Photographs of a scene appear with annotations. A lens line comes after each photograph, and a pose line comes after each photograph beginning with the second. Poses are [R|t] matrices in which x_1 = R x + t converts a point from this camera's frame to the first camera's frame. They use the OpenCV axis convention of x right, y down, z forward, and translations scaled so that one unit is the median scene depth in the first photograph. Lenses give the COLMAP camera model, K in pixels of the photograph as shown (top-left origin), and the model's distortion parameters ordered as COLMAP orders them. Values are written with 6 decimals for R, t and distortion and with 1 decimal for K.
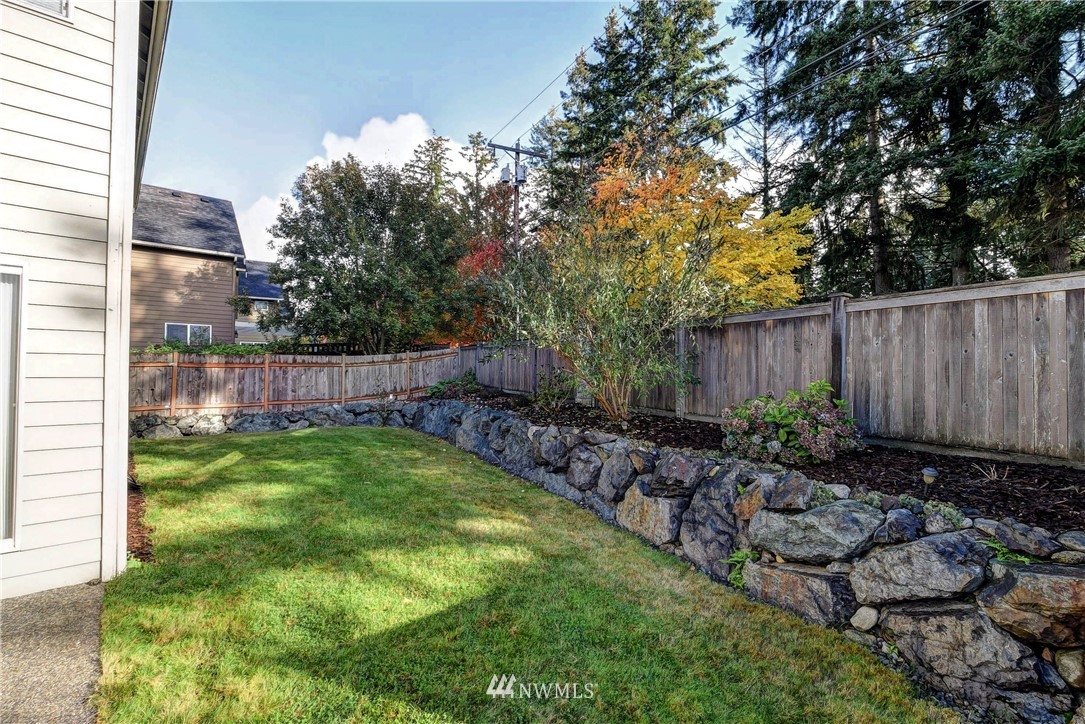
lens RADIAL K [[477.5, 0, 537.9], [0, 477.5, 367.4], [0, 0, 1]] dist [-0.001629, -0.002750]
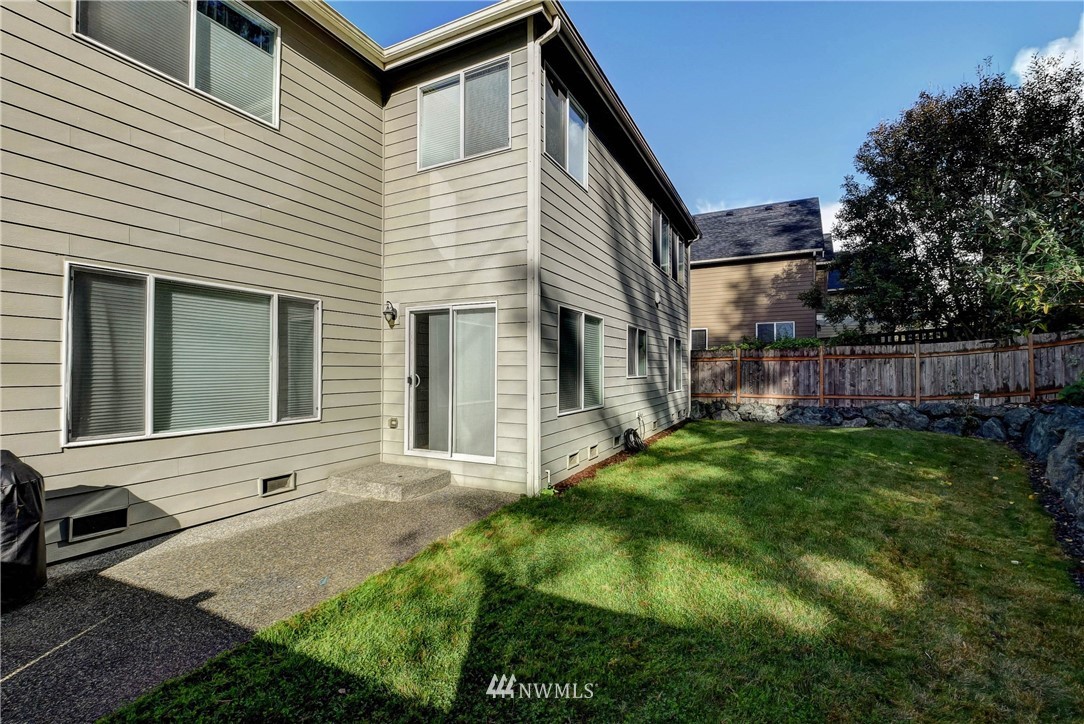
lens RADIAL K [[477.9, 0, 537.6], [0, 477.9, 366.3], [0, 0, 1]] dist [0.001947, -0.003572]
pose [[0.358366, -0.007072, -0.933554, 0.131620], [0.014965, 0.999886, -0.001830, 0.005875], [0.933461, -0.013314, 0.358431, 0.110710]]
